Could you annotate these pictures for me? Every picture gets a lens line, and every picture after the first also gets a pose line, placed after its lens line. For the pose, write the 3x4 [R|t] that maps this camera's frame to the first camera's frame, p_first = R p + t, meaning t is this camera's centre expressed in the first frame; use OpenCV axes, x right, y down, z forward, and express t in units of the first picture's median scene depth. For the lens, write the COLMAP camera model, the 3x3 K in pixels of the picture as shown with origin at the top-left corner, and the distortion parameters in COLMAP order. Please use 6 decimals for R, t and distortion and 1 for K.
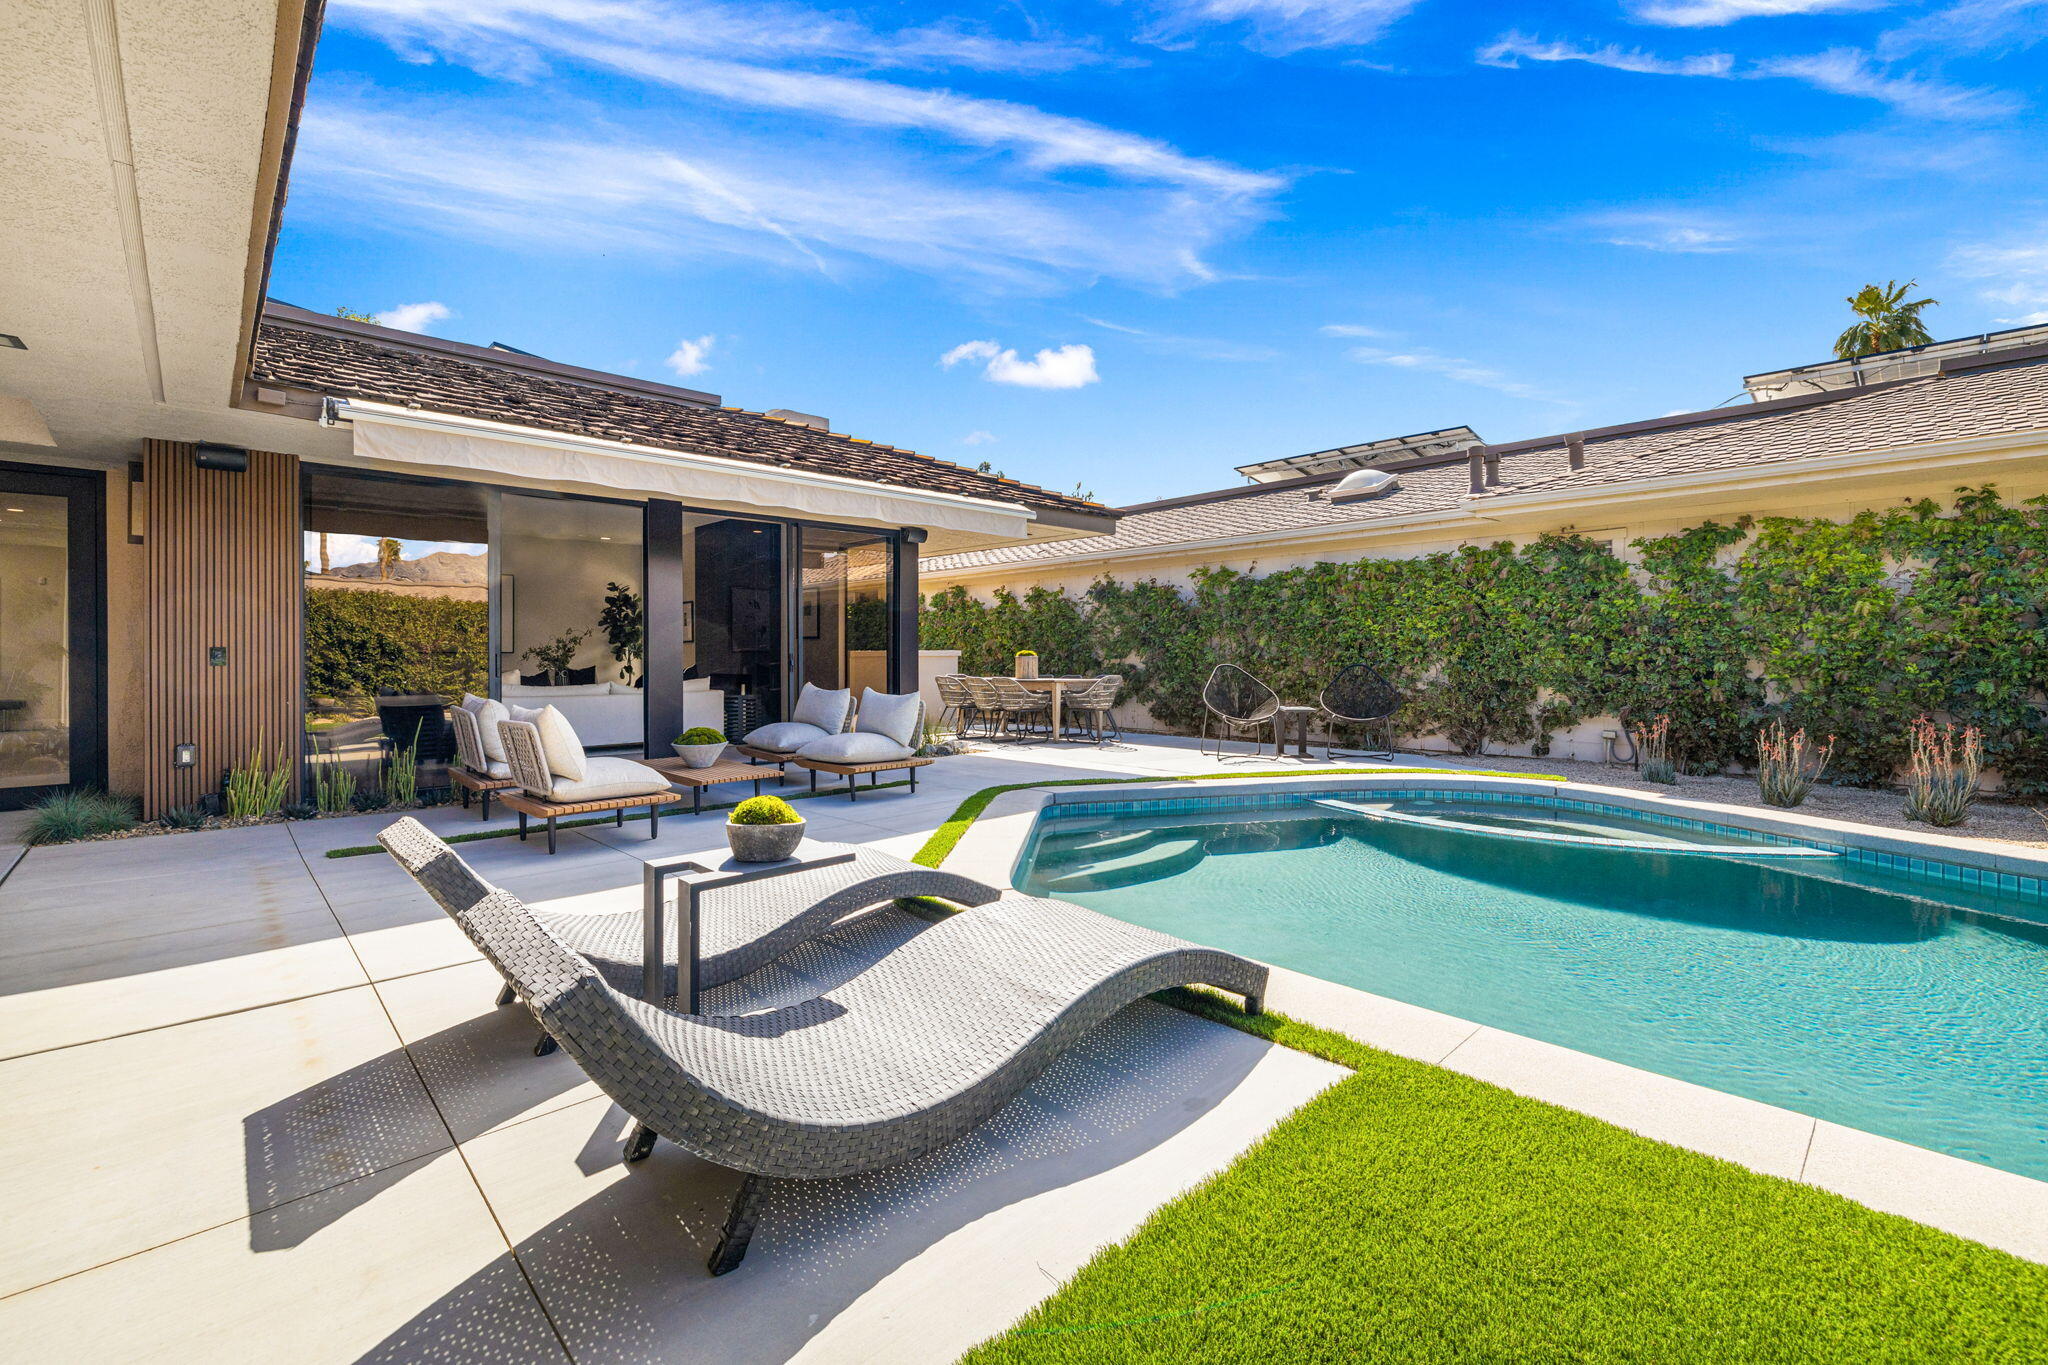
lens RADIAL K [[891.3, 0, 1031.7], [0, 891.3, 665.7], [0, 0, 1]] dist [0.000268, 0.000319]
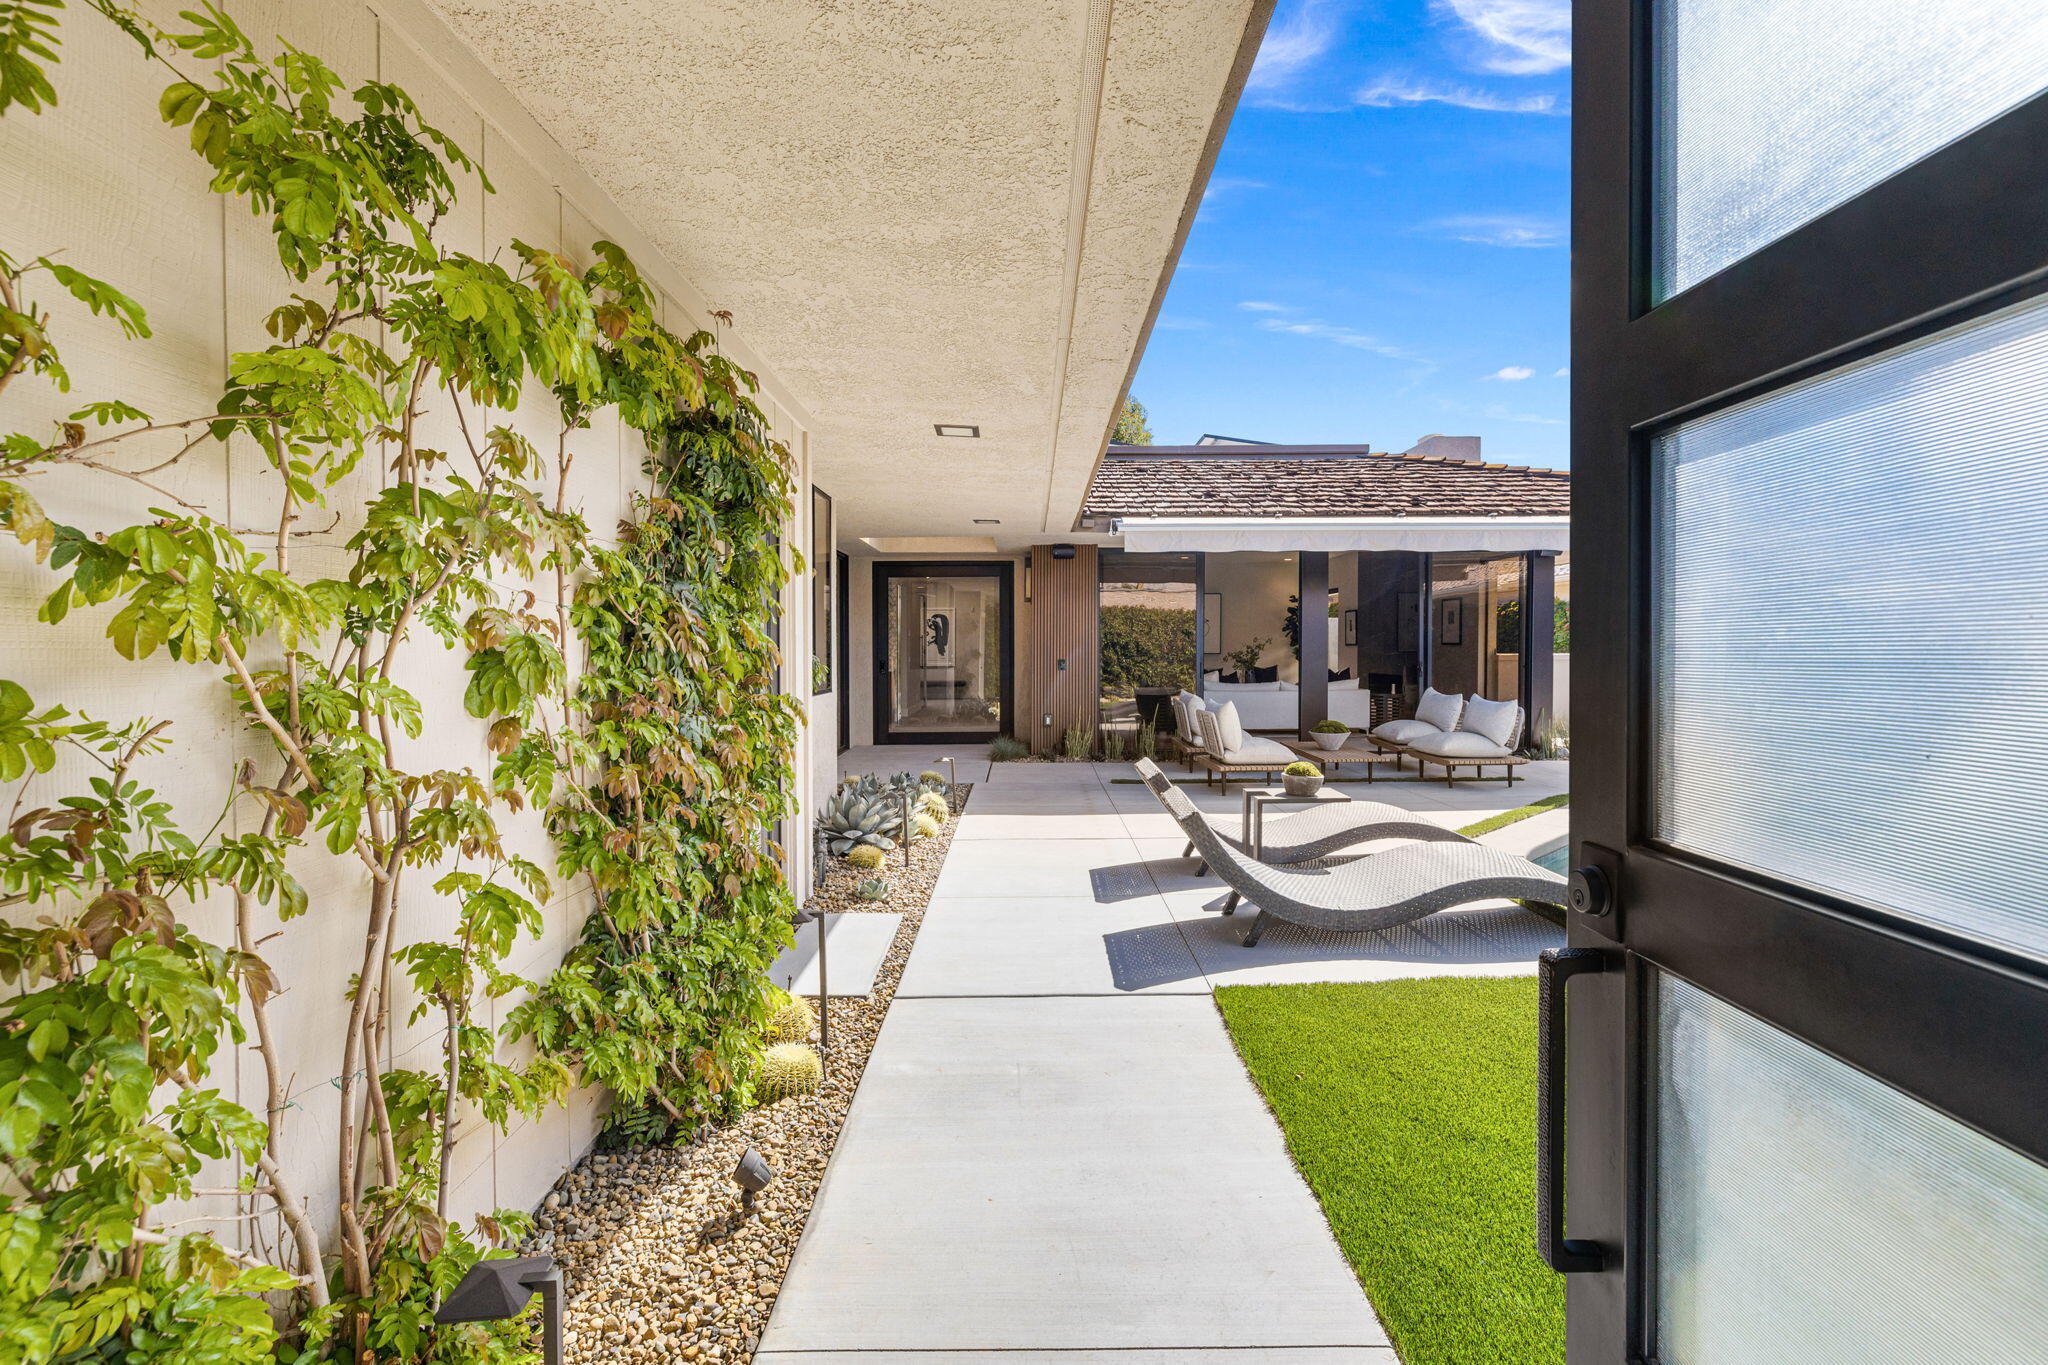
lens RADIAL K [[898.9, 0, 1029.5], [0, 898.9, 655.3], [0, 0, 1]] dist [0.000322, 0.000025]
pose [[0.731740, 0.006515, -0.681553, 0.234766], [-0.005671, 0.999978, 0.003469, -0.033289], [0.681560, 0.001327, 0.731761, -0.320082]]
